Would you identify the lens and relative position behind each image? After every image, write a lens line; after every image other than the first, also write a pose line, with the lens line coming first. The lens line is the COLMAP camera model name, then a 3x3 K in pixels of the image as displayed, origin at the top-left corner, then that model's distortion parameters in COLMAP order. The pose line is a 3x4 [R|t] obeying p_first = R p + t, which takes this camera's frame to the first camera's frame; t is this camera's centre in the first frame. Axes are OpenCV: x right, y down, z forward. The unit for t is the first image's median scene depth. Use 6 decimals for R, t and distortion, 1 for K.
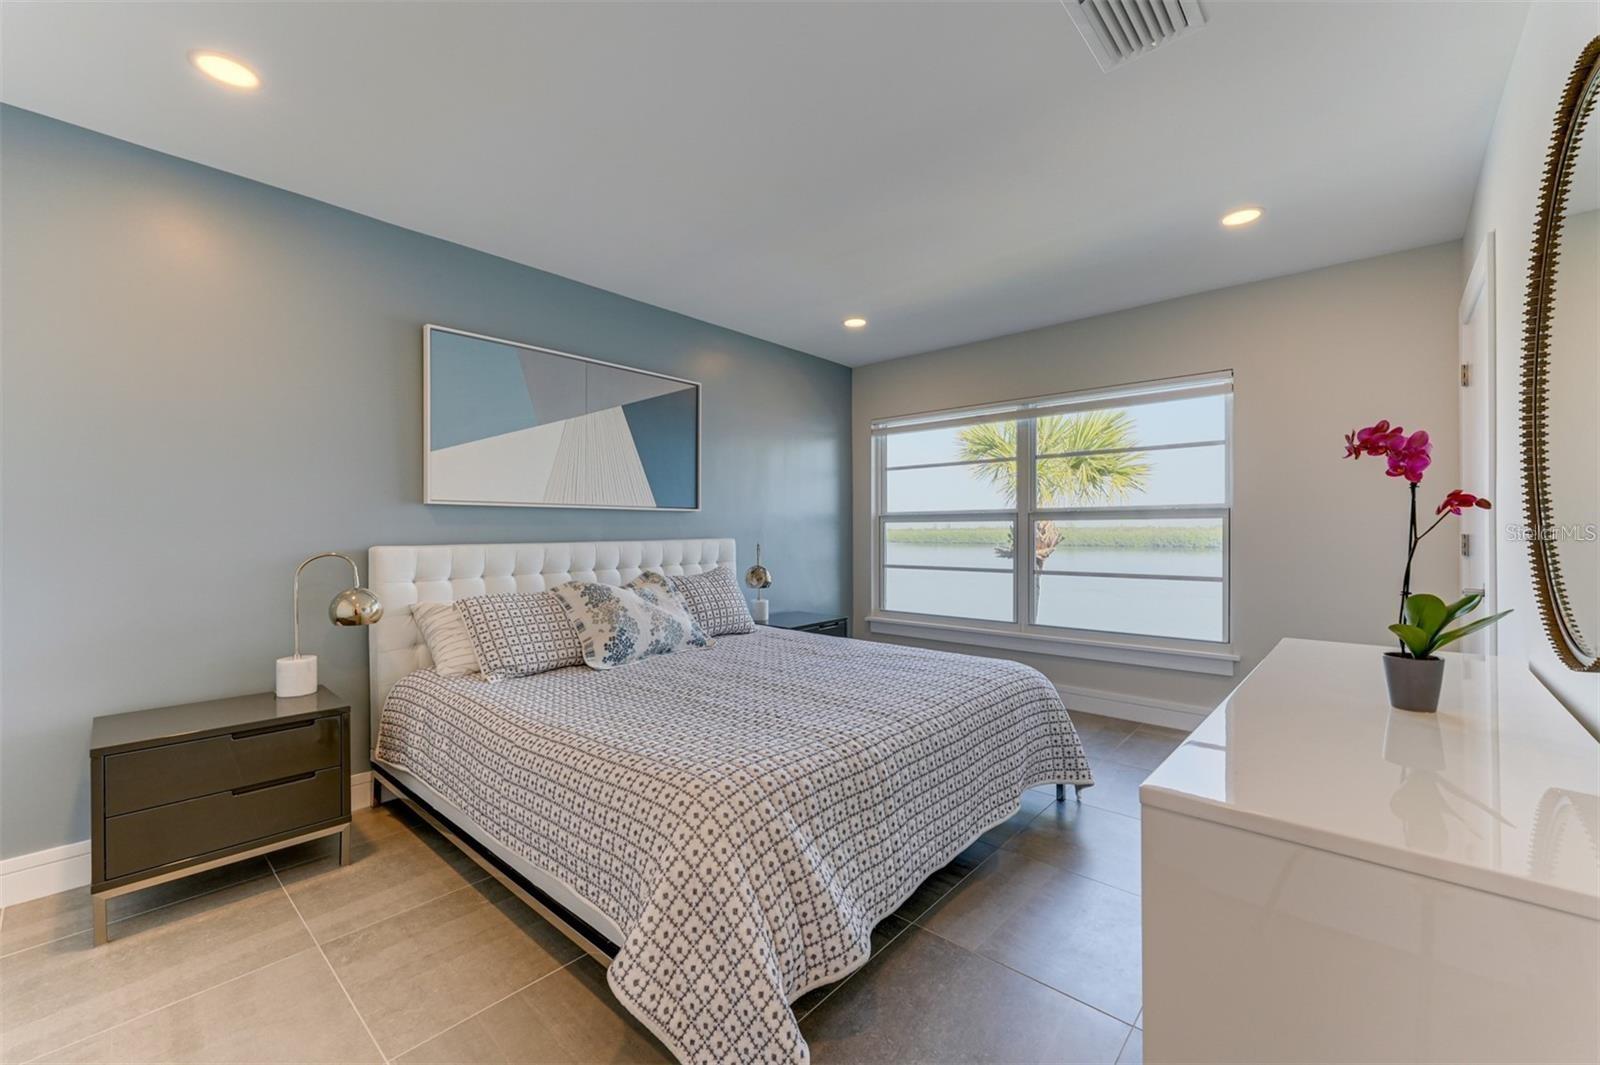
lens RADIAL K [[640.0, 0, 812.0], [0, 640.0, 537.0], [0, 0, 1]] dist [-0.003061, -0.000083]
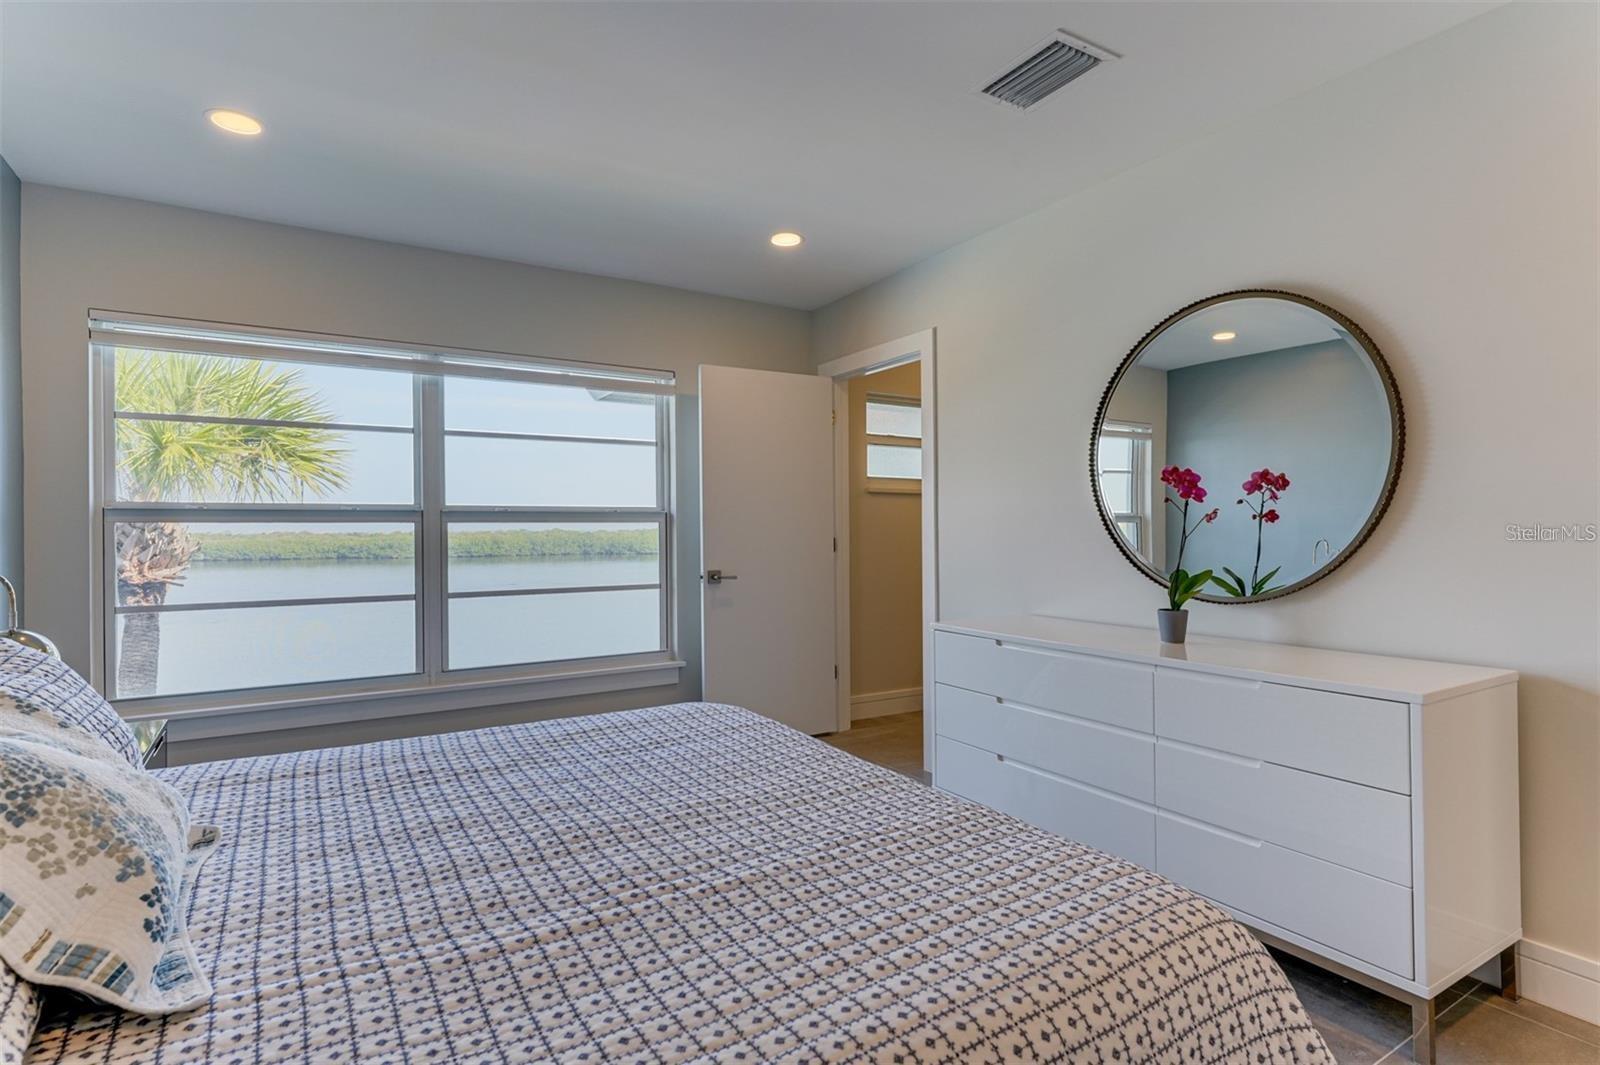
lens RADIAL K [[791.4, 0, 788.2], [0, 791.4, 533.8], [0, 0, 1]] dist [0.000149, 0.000085]
pose [[0.315217, -0.003259, 0.949014, -0.386023], [0.016399, 0.999864, -0.002014, -0.005629], [-0.948878, 0.016197, 0.315227, 0.397618]]
